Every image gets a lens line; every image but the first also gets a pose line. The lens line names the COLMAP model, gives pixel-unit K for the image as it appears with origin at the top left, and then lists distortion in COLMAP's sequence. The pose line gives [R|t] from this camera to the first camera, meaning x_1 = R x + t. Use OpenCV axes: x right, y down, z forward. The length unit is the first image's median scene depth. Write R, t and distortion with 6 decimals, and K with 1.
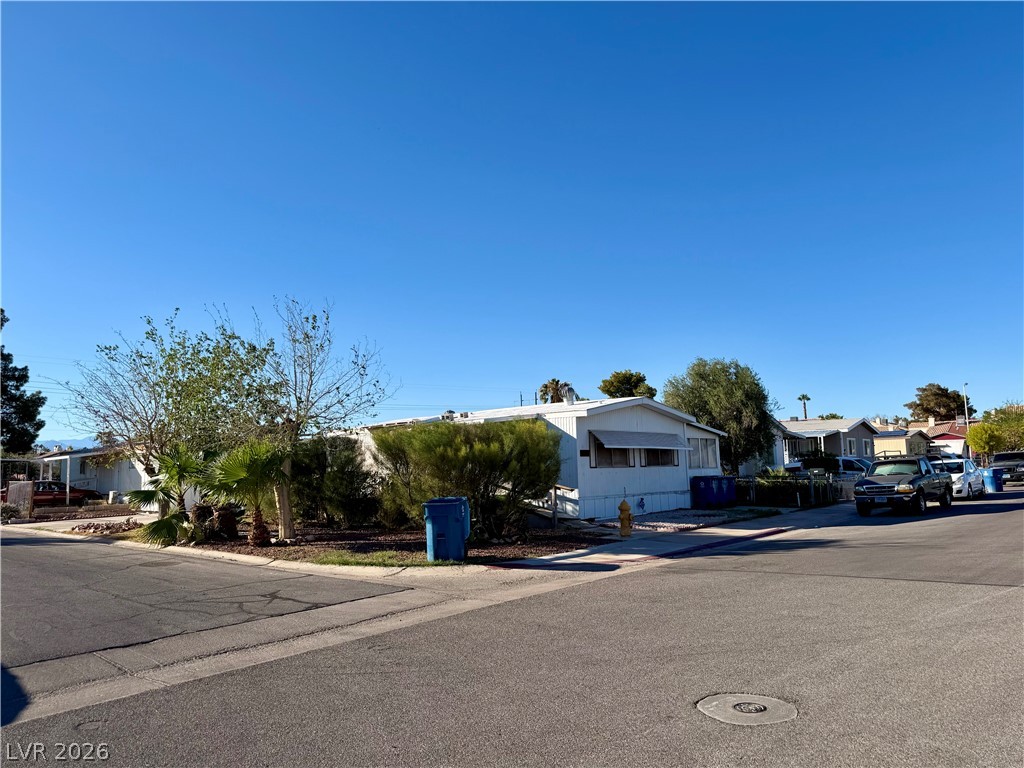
lens RADIAL K [[758.6, 0, 512.0], [0, 758.6, 384.0], [0, 0, 1]] dist [0.001575, 0.000073]
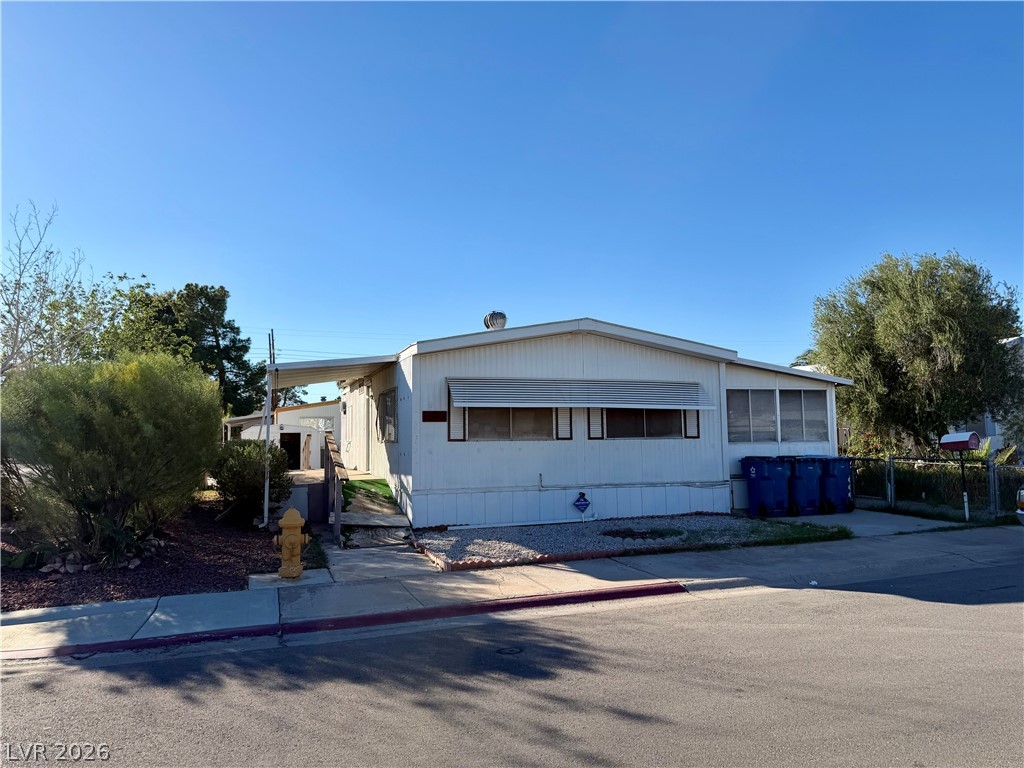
lens RADIAL K [[758.6, 0, 512.0], [0, 758.6, 384.0], [0, 0, 1]] dist [0.001575, 0.000073]
pose [[0.864132, -0.025748, -0.502607, 0.398378], [0.049913, 0.998151, 0.034681, 0.042603], [0.500785, -0.055055, 0.863819, 0.455947]]
